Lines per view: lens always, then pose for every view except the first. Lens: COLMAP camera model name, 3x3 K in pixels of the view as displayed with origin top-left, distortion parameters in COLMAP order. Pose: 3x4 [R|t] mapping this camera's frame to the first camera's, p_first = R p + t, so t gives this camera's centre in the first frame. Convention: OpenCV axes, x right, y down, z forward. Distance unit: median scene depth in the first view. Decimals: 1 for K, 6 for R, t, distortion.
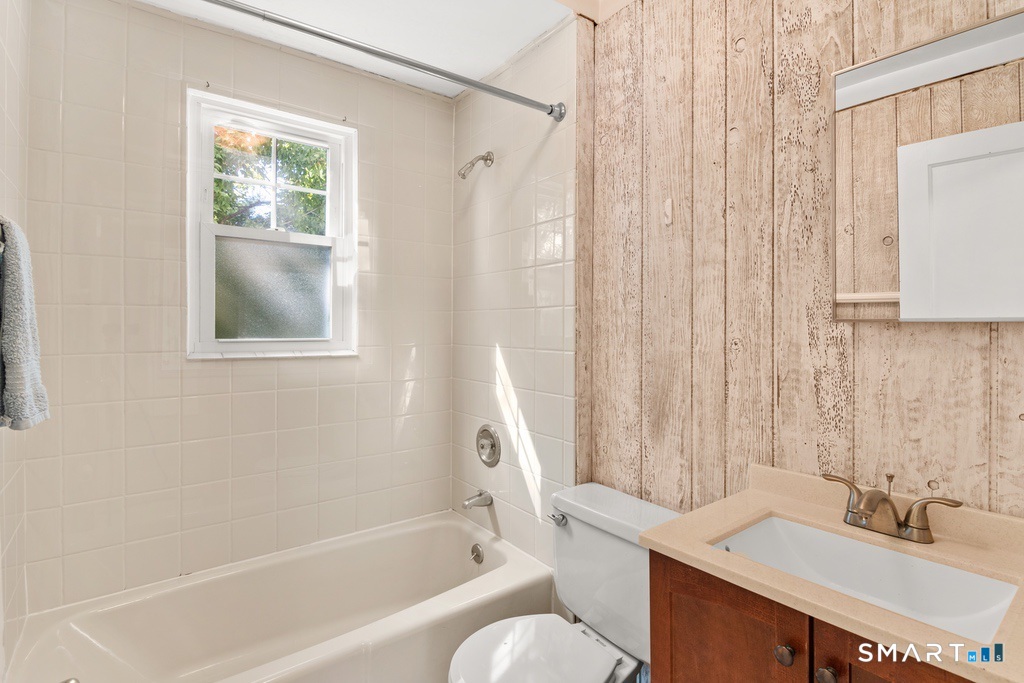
lens RADIAL K [[497.8, 0, 507.2], [0, 497.8, 337.6], [0, 0, 1]] dist [-0.012780, -0.003127]
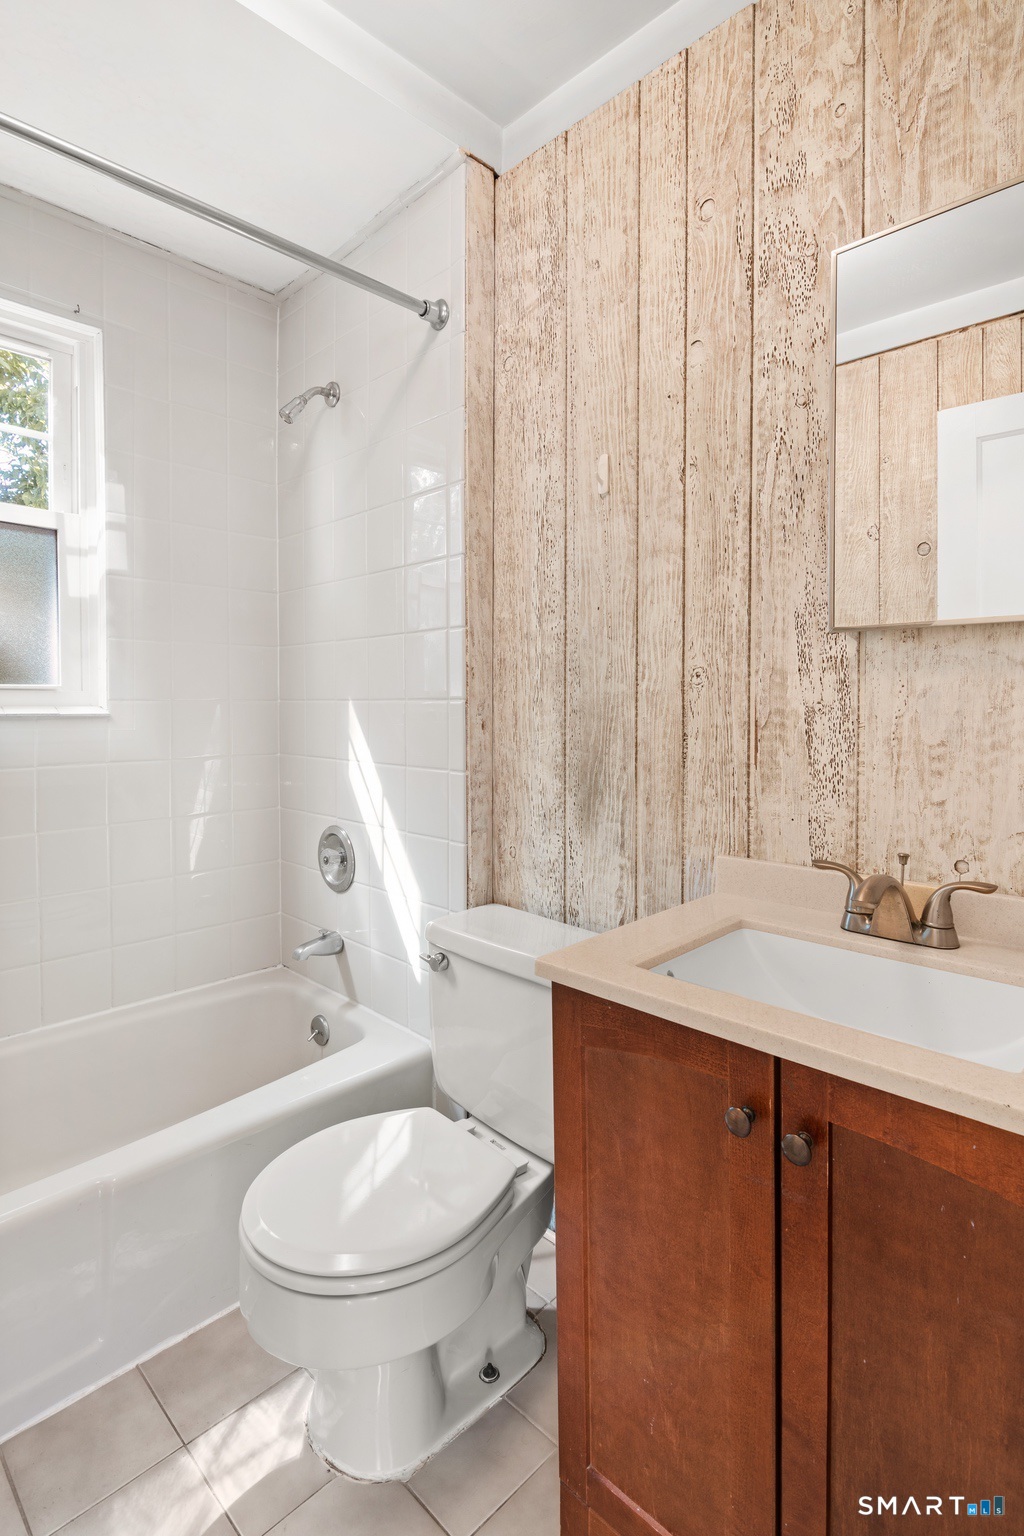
lens RADIAL K [[746.7, 0, 535.0], [0, 746.7, 753.7], [0, 0, 1]] dist [-0.012780, -0.003127]
pose [[0.987878, -0.009084, 0.154963, 0.088484], [0.004067, 0.999458, 0.032660, 0.076367], [-0.155176, -0.031634, 0.987380, 0.056104]]
